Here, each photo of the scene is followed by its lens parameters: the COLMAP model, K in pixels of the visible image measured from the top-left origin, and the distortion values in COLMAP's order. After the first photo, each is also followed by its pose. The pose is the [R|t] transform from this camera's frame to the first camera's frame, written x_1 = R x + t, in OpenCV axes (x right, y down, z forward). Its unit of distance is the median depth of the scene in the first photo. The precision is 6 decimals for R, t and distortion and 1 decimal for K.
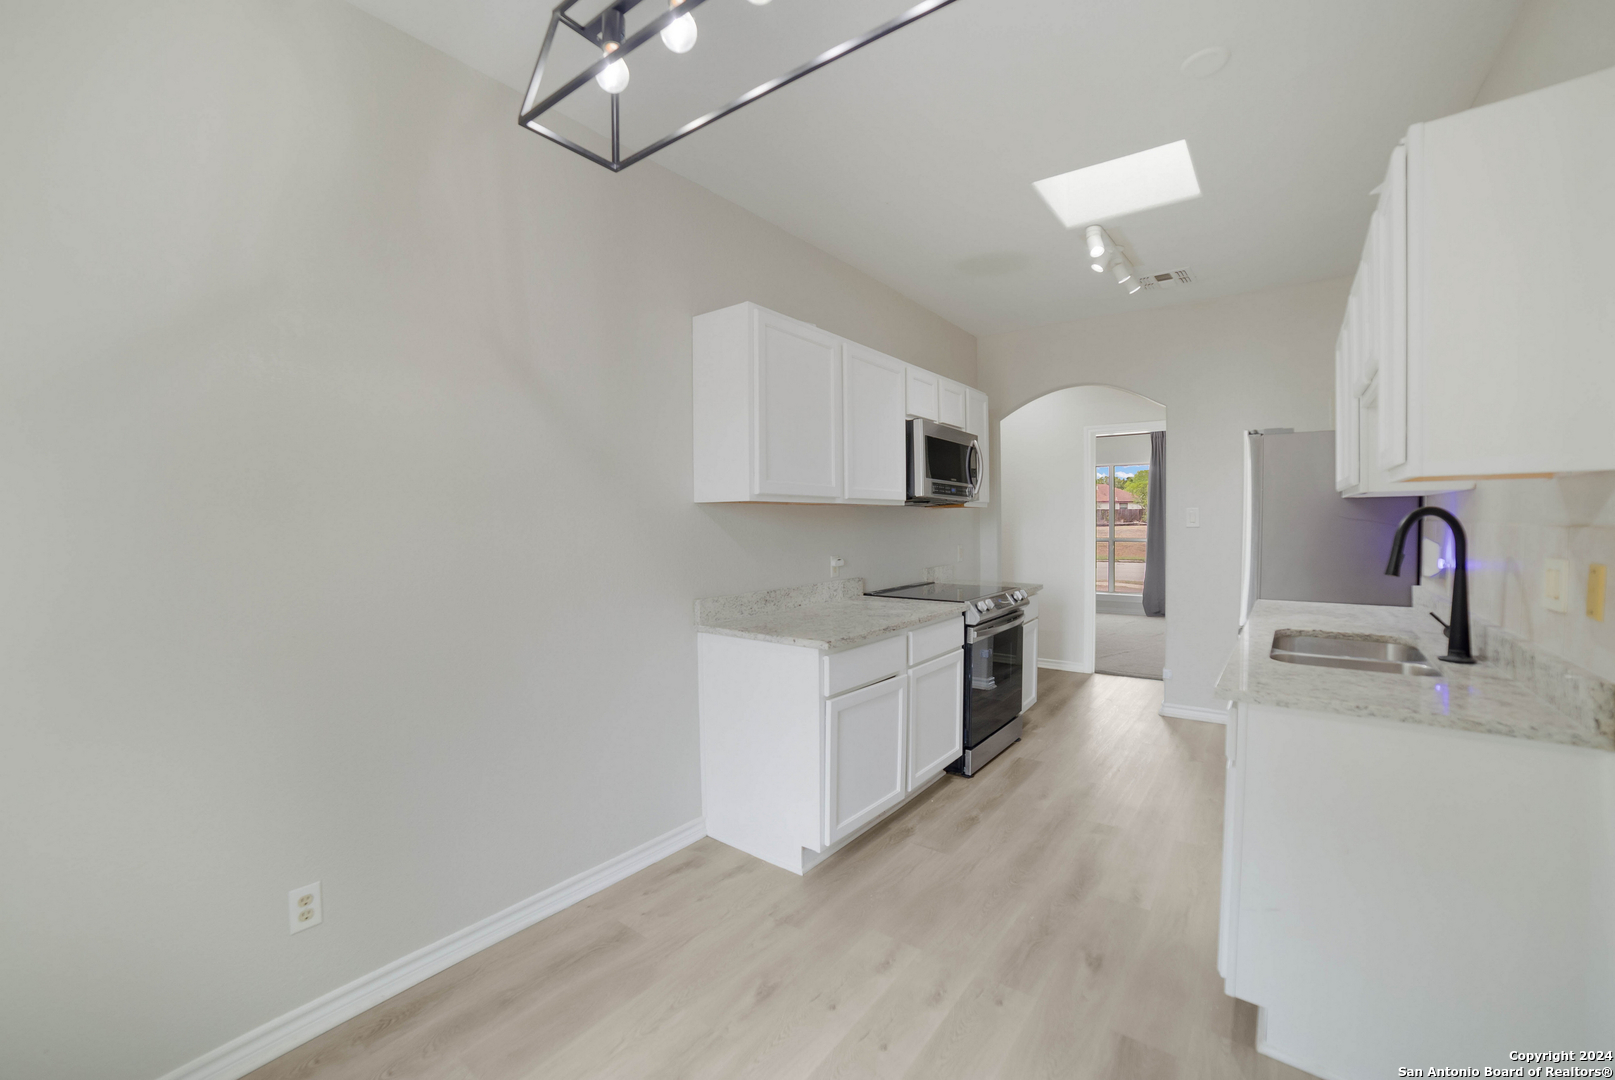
lens RADIAL K [[658.7, 0, 806.3], [0, 658.7, 535.9], [0, 0, 1]] dist [-0.028030, 0.000034]
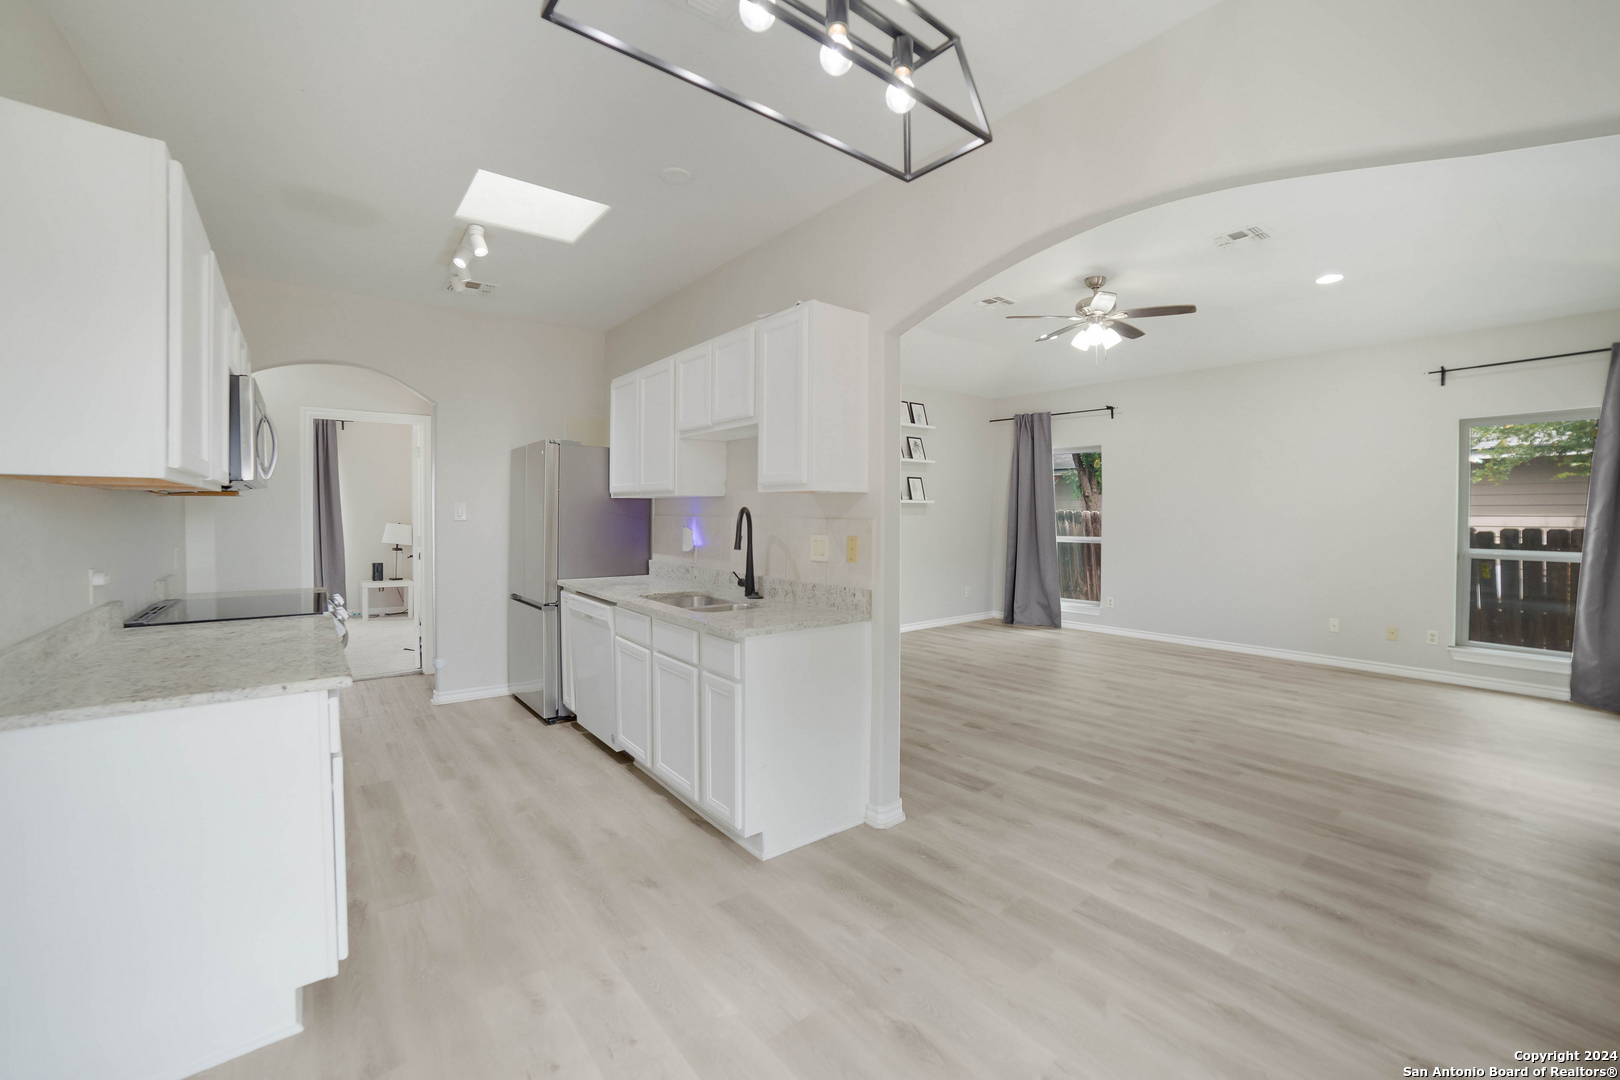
lens RADIAL K [[660.9, 0, 801.8], [0, 660.9, 518.1], [0, 0, 1]] dist [-0.101480, 0.034005]
pose [[0.259101, 0.004631, 0.965839, -0.602462], [0.014836, 0.999851, -0.008773, 0.000559], [-0.965736, 0.016602, 0.258993, 0.400747]]
